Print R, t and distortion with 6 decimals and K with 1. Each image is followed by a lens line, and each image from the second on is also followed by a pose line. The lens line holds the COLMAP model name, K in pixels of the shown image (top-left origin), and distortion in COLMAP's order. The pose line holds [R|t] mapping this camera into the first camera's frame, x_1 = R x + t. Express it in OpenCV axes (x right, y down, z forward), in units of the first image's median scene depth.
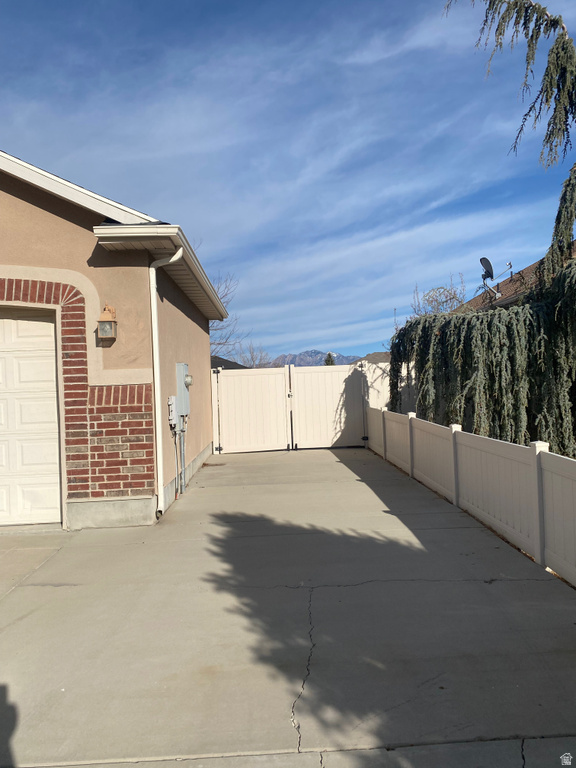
lens RADIAL K [[607.6, 0, 288.0], [0, 607.6, 384.0], [0, 0, 1]] dist [-0.009413, -0.002328]
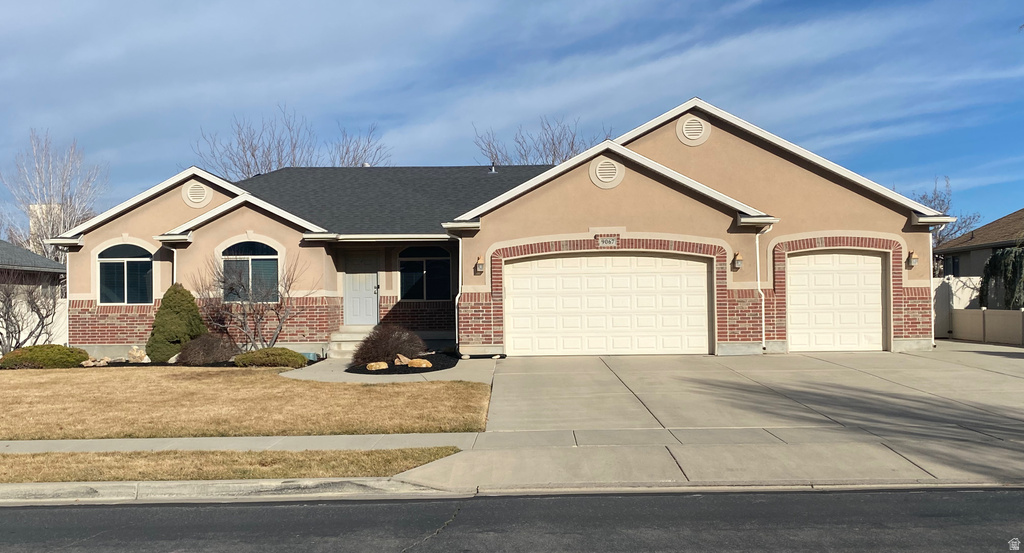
lens RADIAL K [[1036.1, 0, 508.4], [0, 1036.1, 310.5], [0, 0, 1]] dist [0.142327, -0.344025]
pose [[0.999576, 0.028246, -0.007026, -1.649360], [-0.028156, 0.999524, 0.012629, 0.075469], [0.007379, -0.012426, 0.999896, -2.672365]]
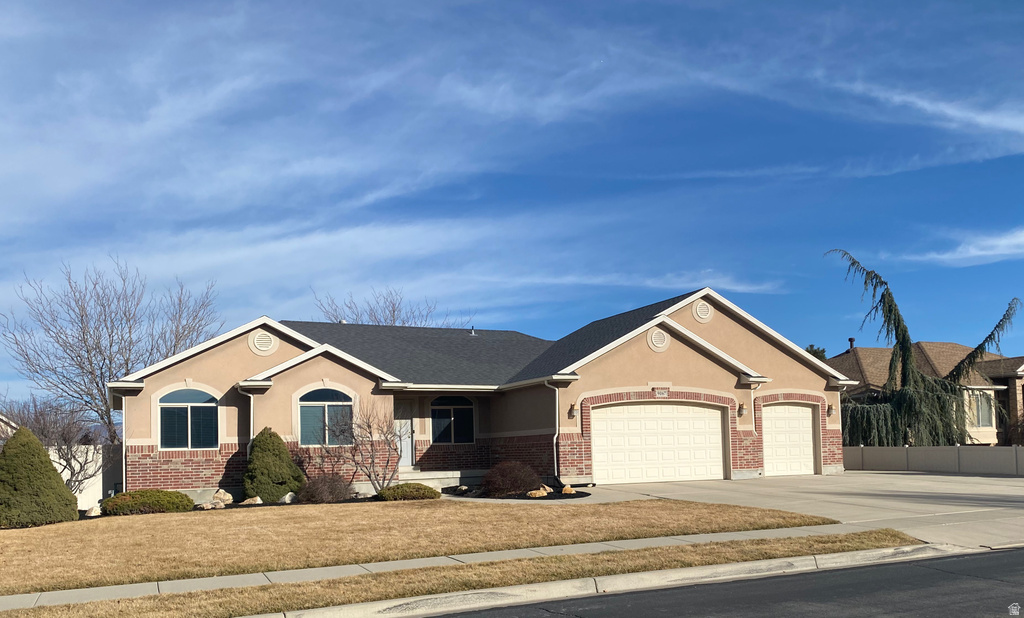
lens RADIAL K [[919.6, 0, 586.4], [0, 919.6, 424.6], [0, 0, 1]] dist [0.071245, -0.116968]
pose [[0.883339, 0.029874, 0.467782, -3.504377], [-0.009940, 0.998936, -0.045027, 0.197440], [-0.468629, 0.035124, 0.882696, -2.522332]]
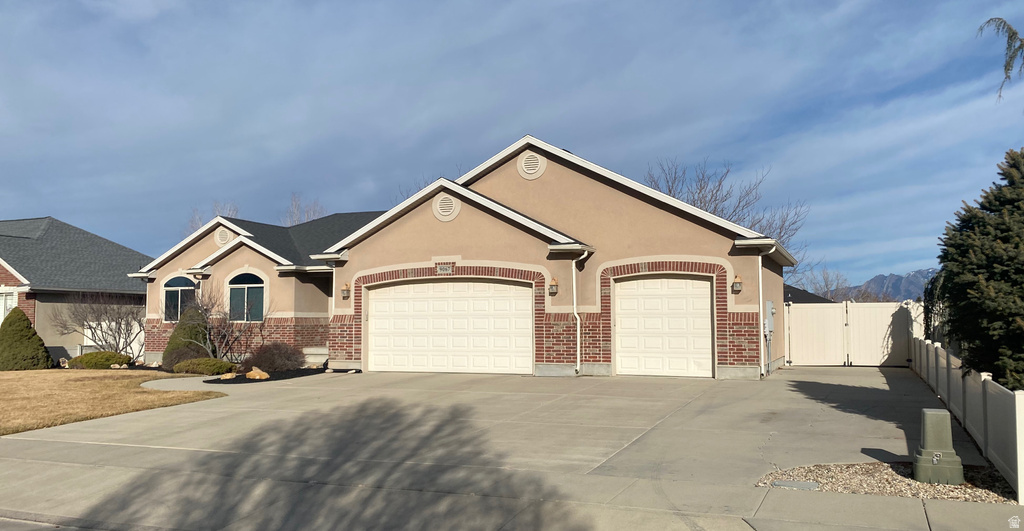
lens RADIAL K [[861.8, 0, 512.0], [0, 861.8, 265.5], [0, 0, 1]] dist [0.054640, -0.008290]
pose [[0.915610, 0.011537, -0.401903, 0.184772], [-0.033340, 0.998324, -0.047298, 0.007394], [0.400684, 0.056706, 0.914460, -1.991628]]
